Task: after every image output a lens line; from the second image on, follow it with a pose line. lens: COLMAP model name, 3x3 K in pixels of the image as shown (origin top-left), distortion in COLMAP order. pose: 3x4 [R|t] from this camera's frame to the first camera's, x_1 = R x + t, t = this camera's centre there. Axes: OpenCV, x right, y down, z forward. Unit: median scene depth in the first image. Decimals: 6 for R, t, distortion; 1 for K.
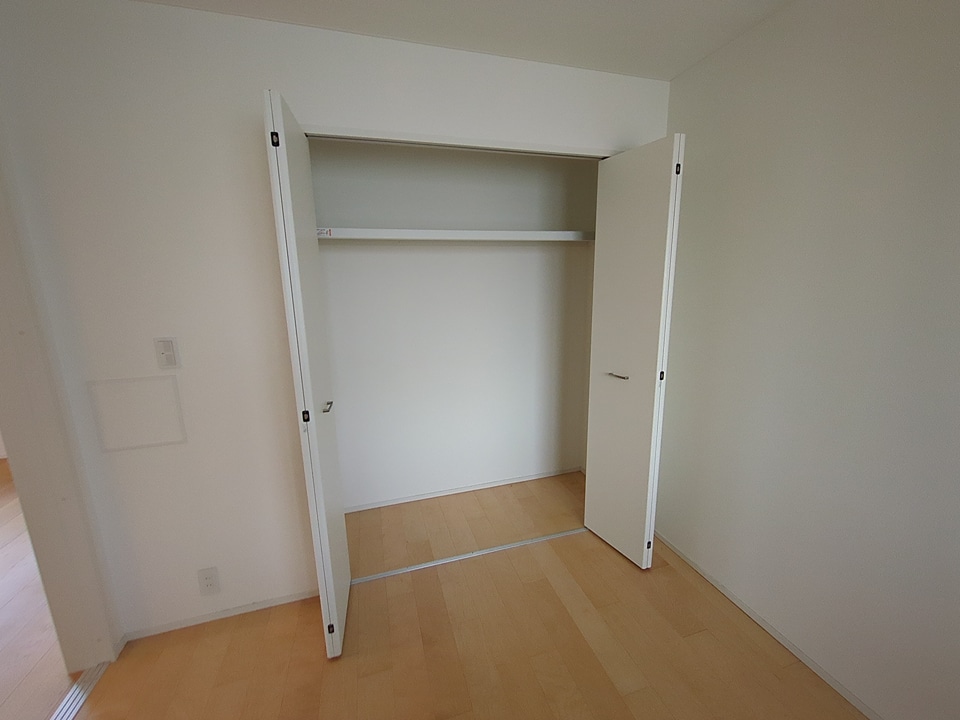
lens RADIAL K [[379.6, 0, 480.0], [0, 379.6, 360.0], [0, 0, 1]] dist [0.003028, 0.000454]
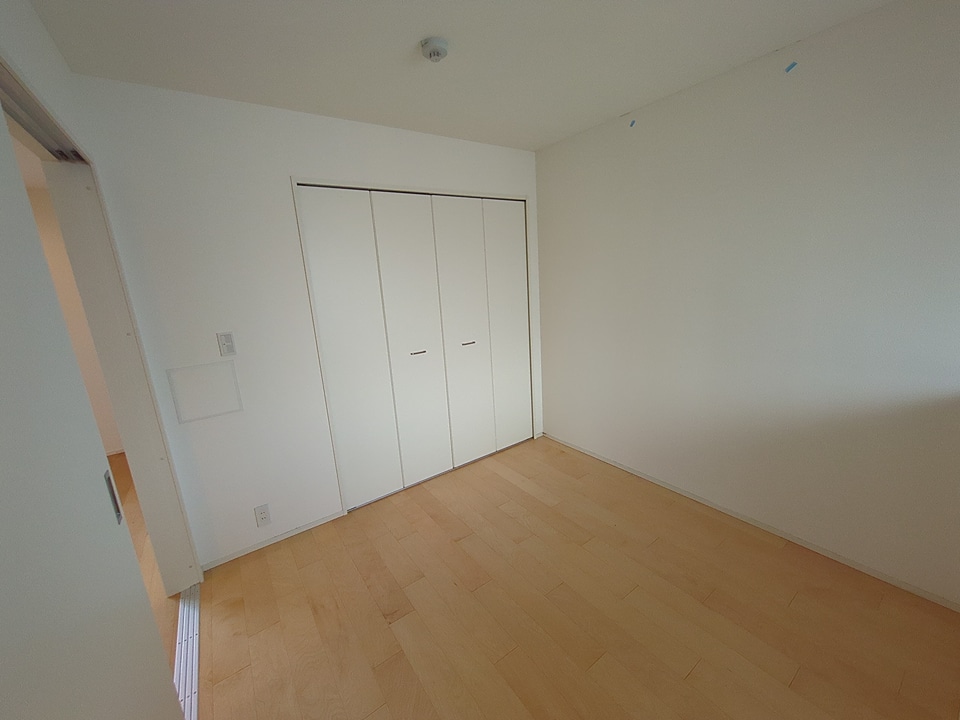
lens RADIAL K [[379.6, 0, 480.0], [0, 379.6, 360.0], [0, 0, 1]] dist [0.003028, 0.000454]
pose [[0.947589, -0.107561, 0.300842, -0.372367], [0.106069, 0.994130, 0.021342, 0.103756], [-0.301372, 0.011687, 0.953435, -0.557766]]
